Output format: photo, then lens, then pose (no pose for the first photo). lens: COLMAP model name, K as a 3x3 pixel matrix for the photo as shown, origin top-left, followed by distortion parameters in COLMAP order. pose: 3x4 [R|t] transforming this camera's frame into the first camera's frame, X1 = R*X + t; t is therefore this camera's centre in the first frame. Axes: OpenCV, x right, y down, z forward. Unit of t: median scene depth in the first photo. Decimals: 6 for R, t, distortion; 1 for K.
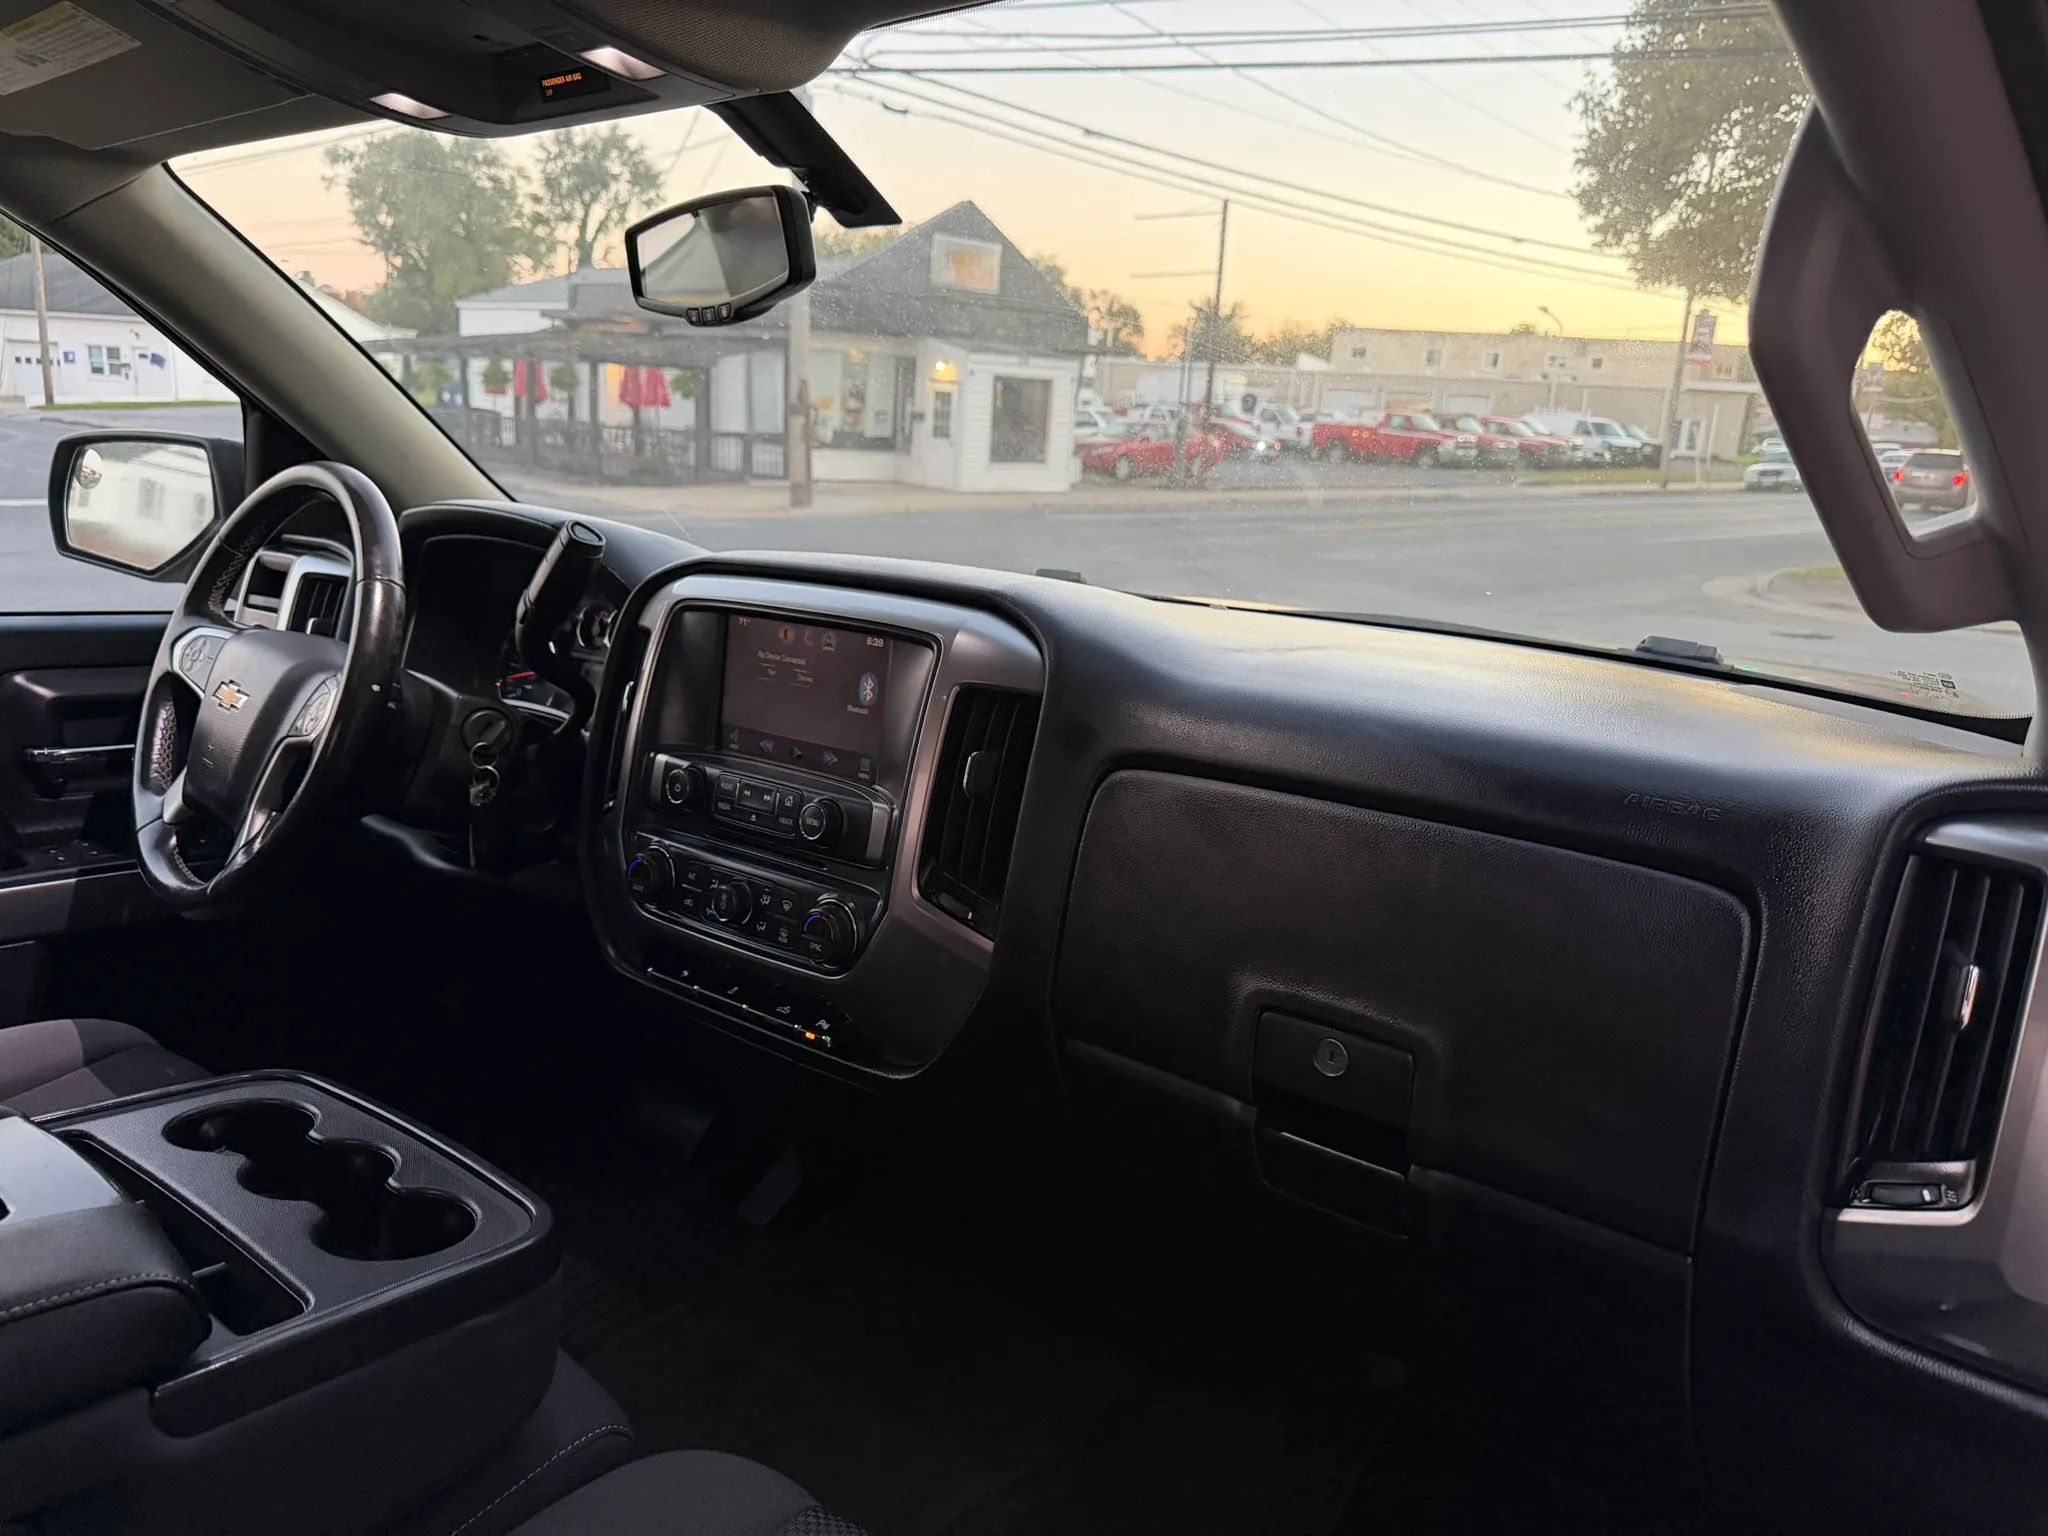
lens RADIAL K [[1454.2, 0, 1020.8], [0, 1454.2, 767.5], [0, 0, 1]] dist [0.030540, -0.043455]
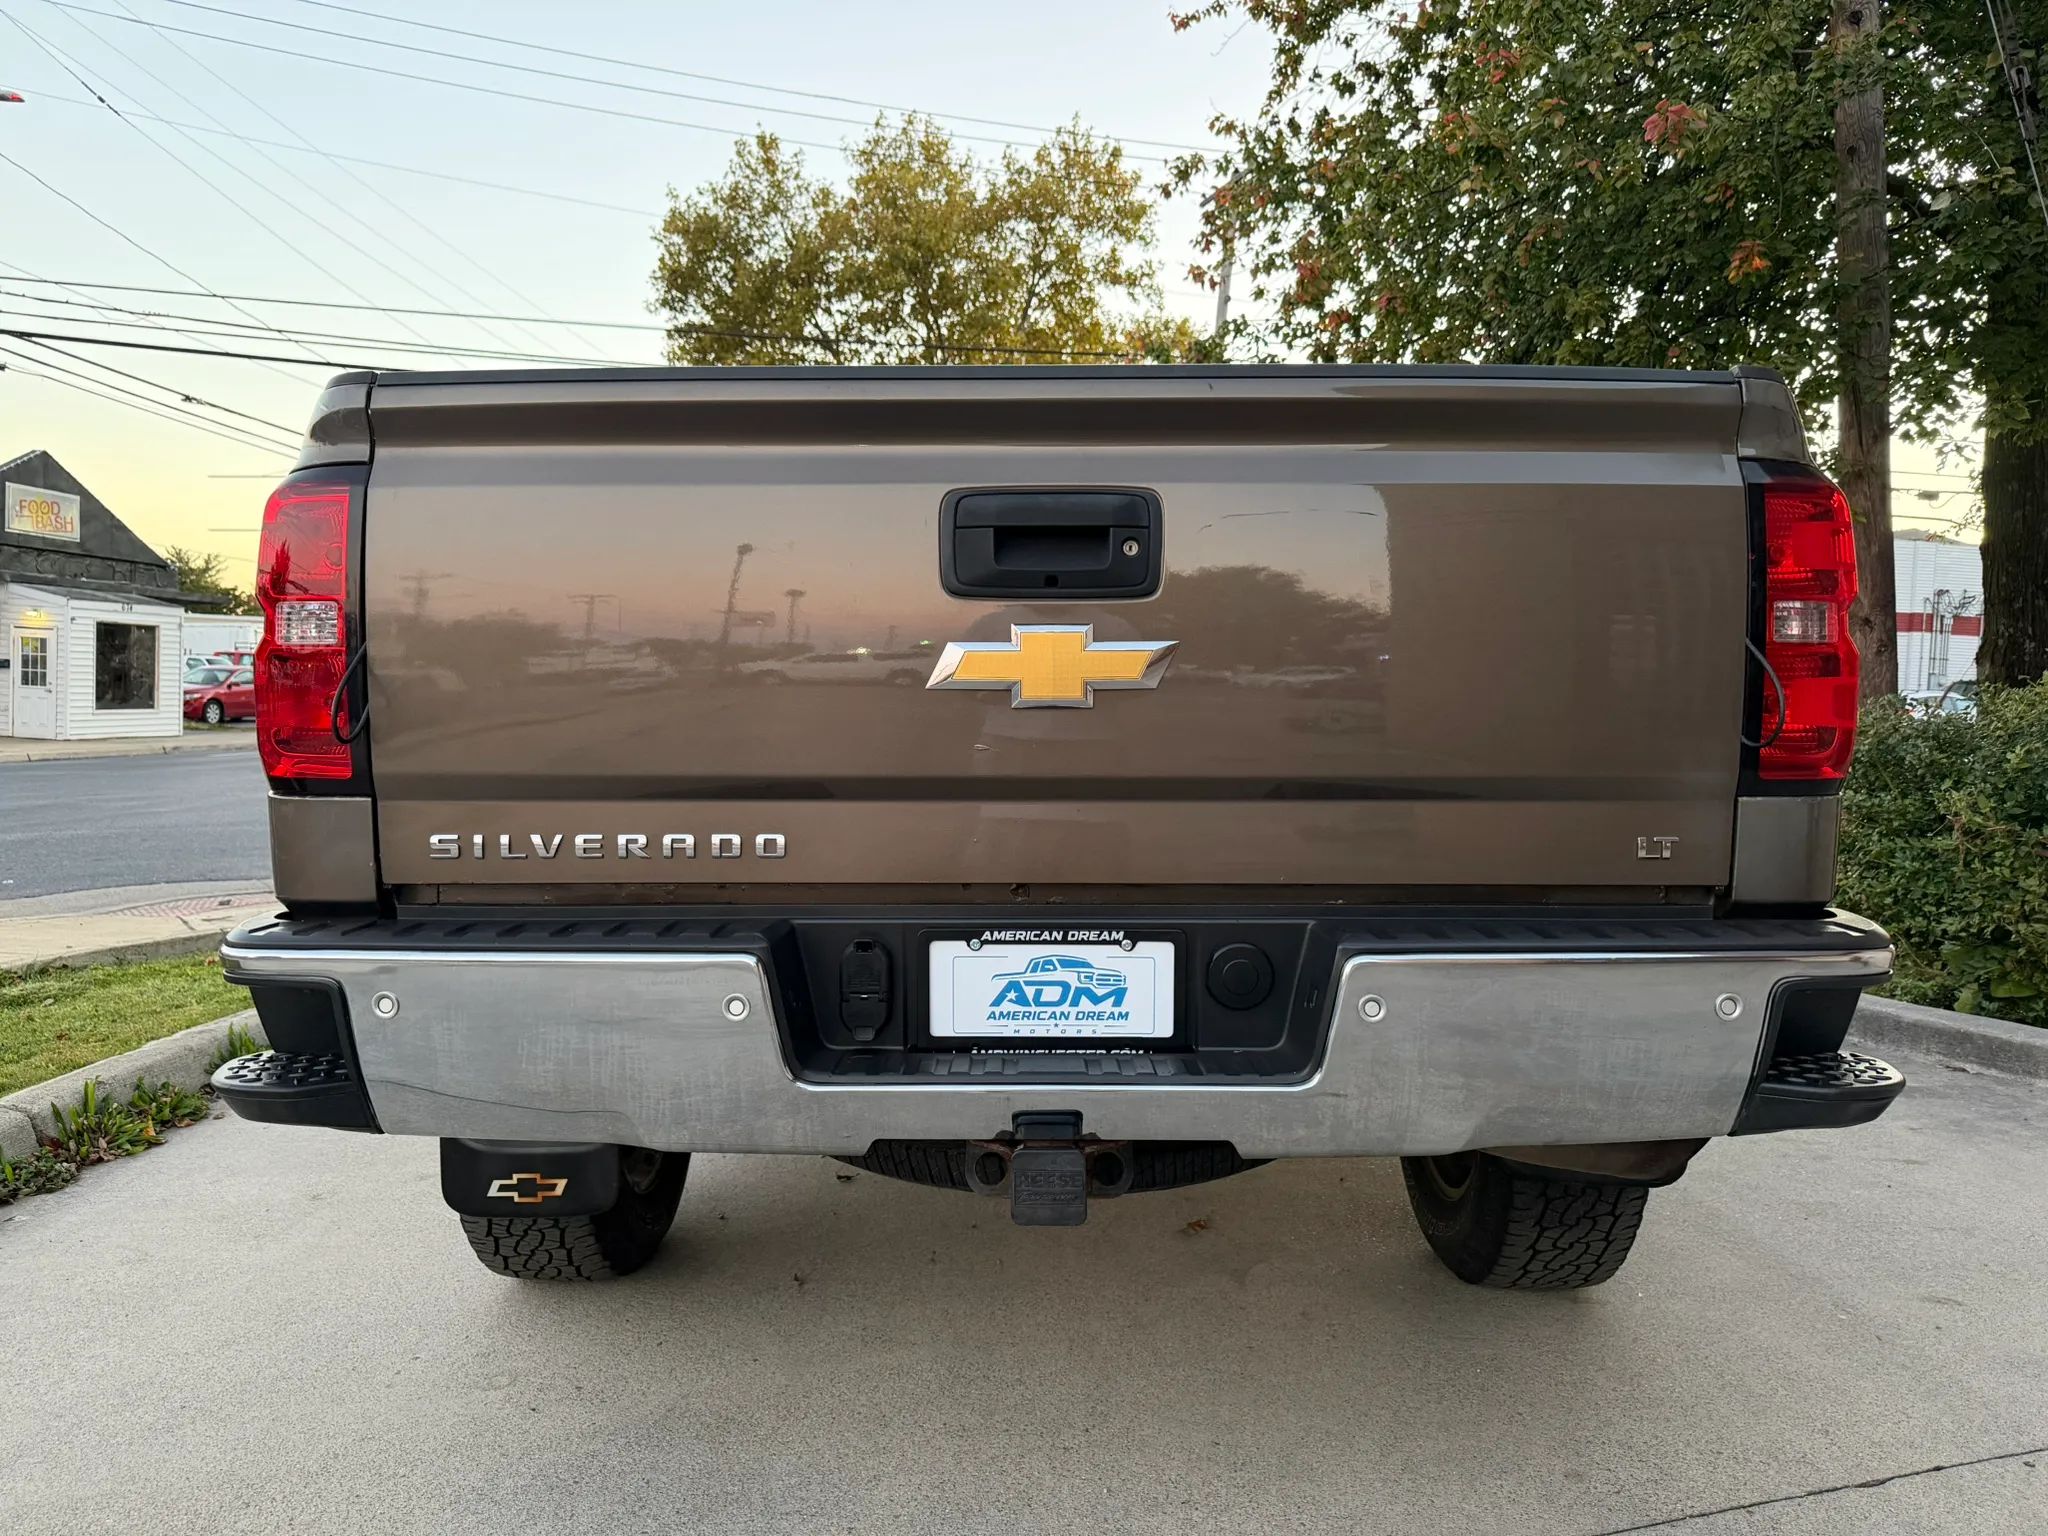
lens RADIAL K [[1454.2, 0, 1018.9], [0, 1454.2, 766.3], [0, 0, 1]] dist [0.030540, -0.043455]
pose [[0.786677, -0.058820, 0.614556, -0.087365], [0.161219, 0.980482, -0.112529, 0.021351], [-0.595943, 0.187602, 0.780806, -0.069807]]
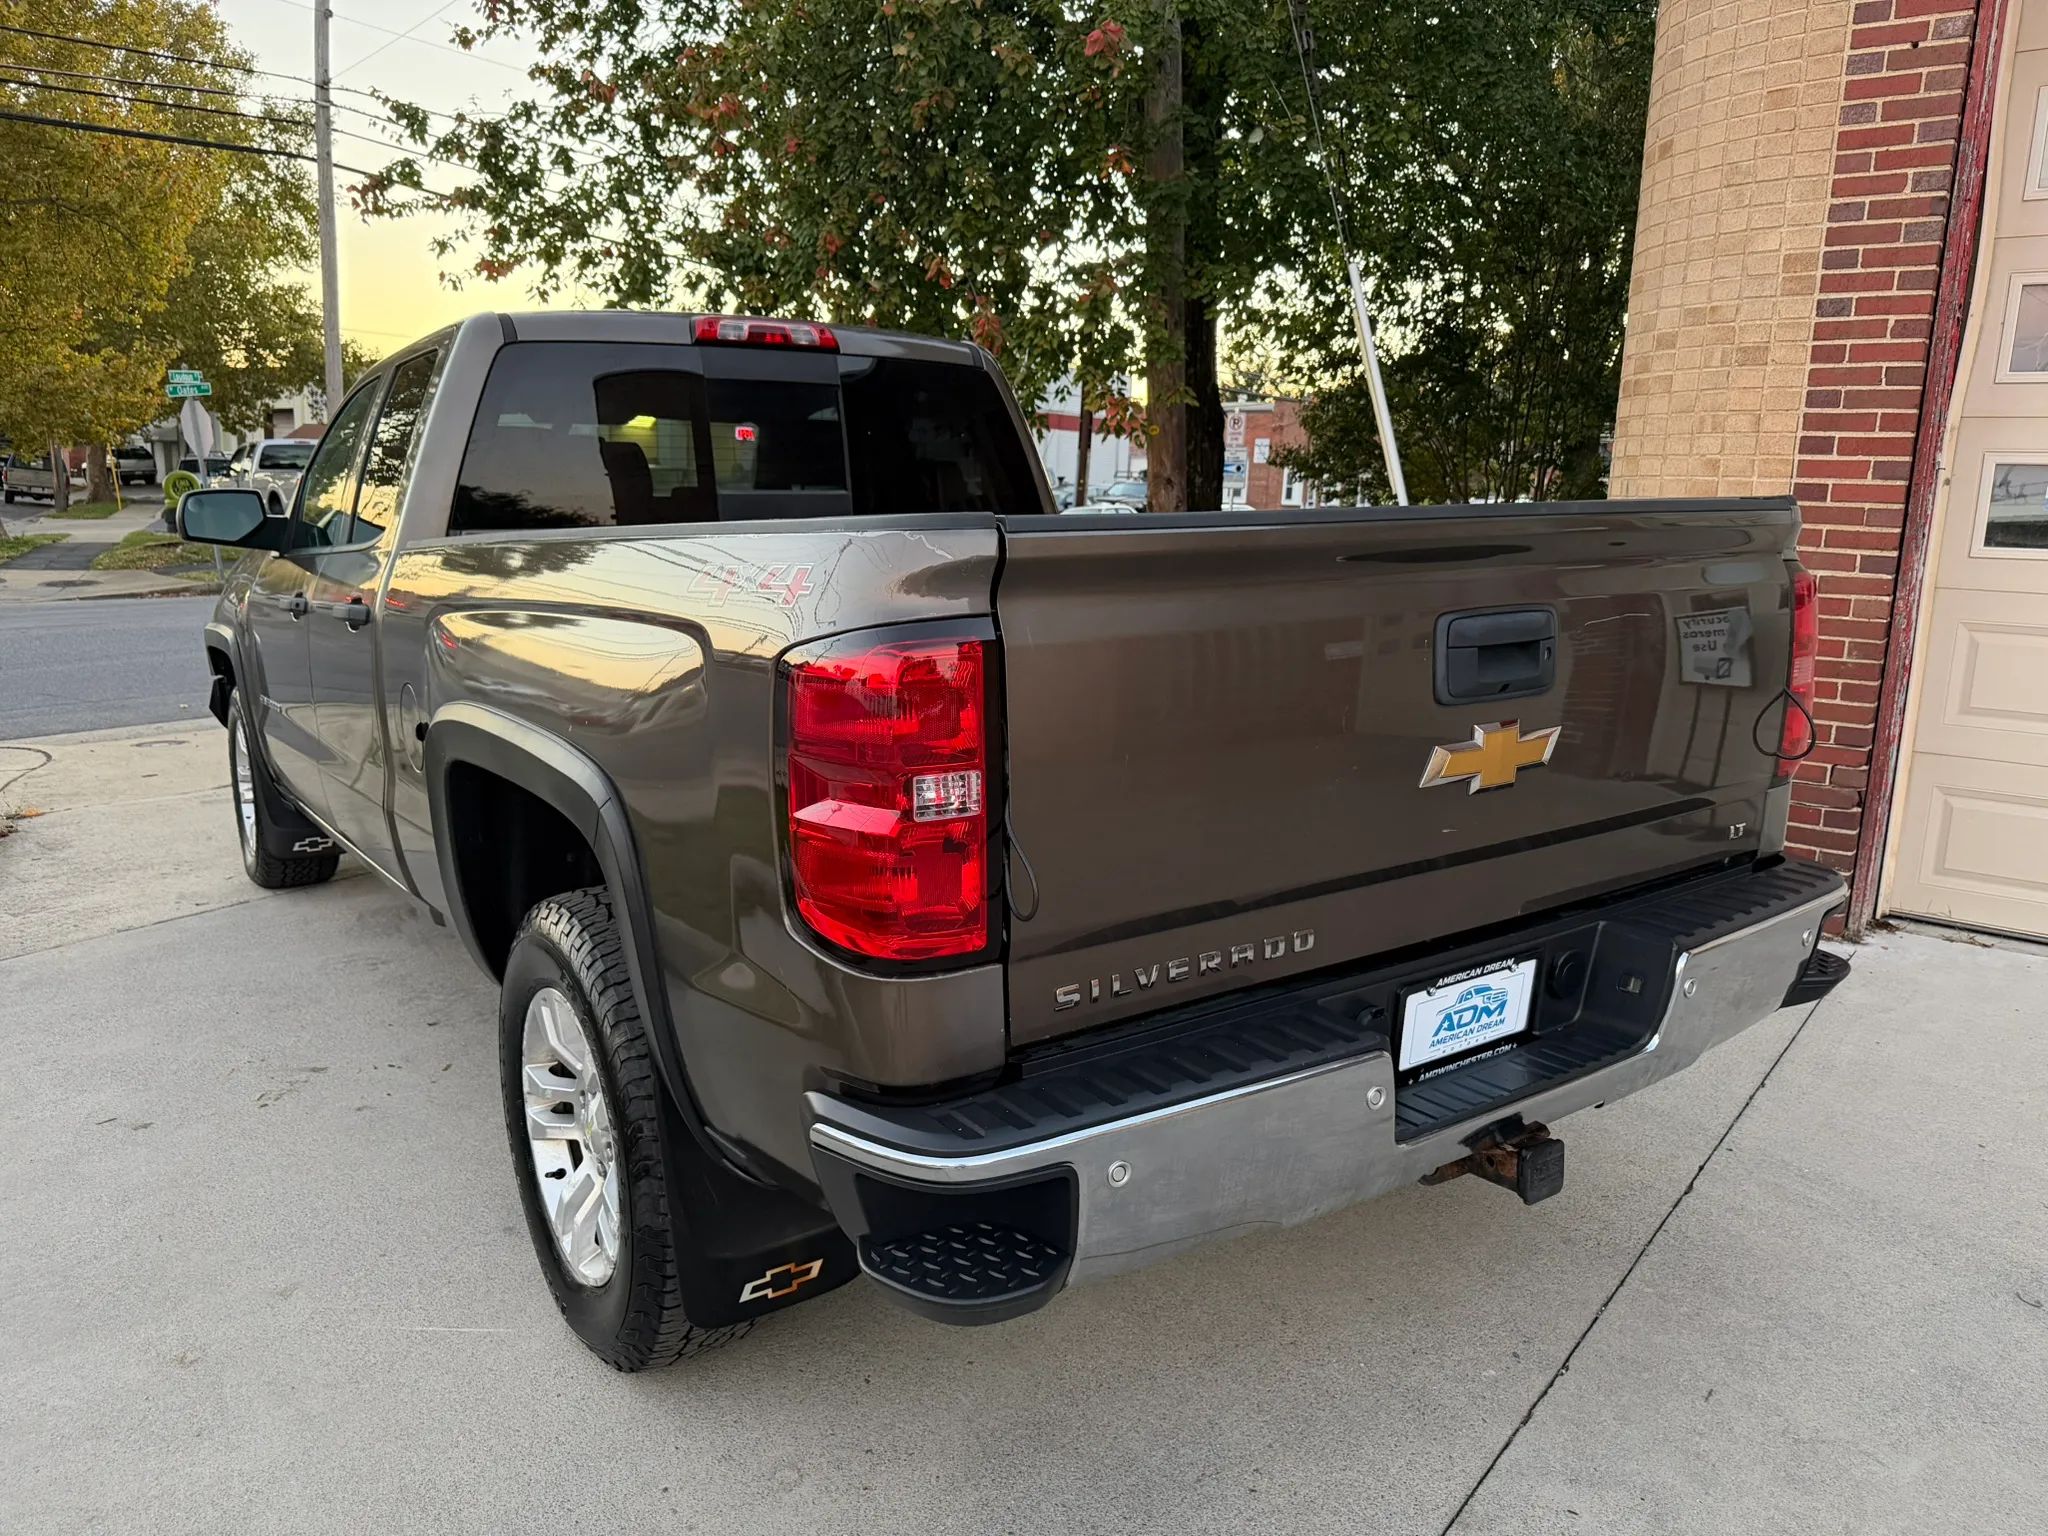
lens RADIAL K [[1454.2, 0, 1026.2], [0, 1454.2, 768.6], [0, 0, 1]] dist [0.030540, -0.043455]
pose [[0.278337, -0.222393, 0.934382, -0.112085], [0.215106, 0.962547, 0.165020, 0.002835], [-0.936086, 0.155060, 0.315751, -0.039602]]
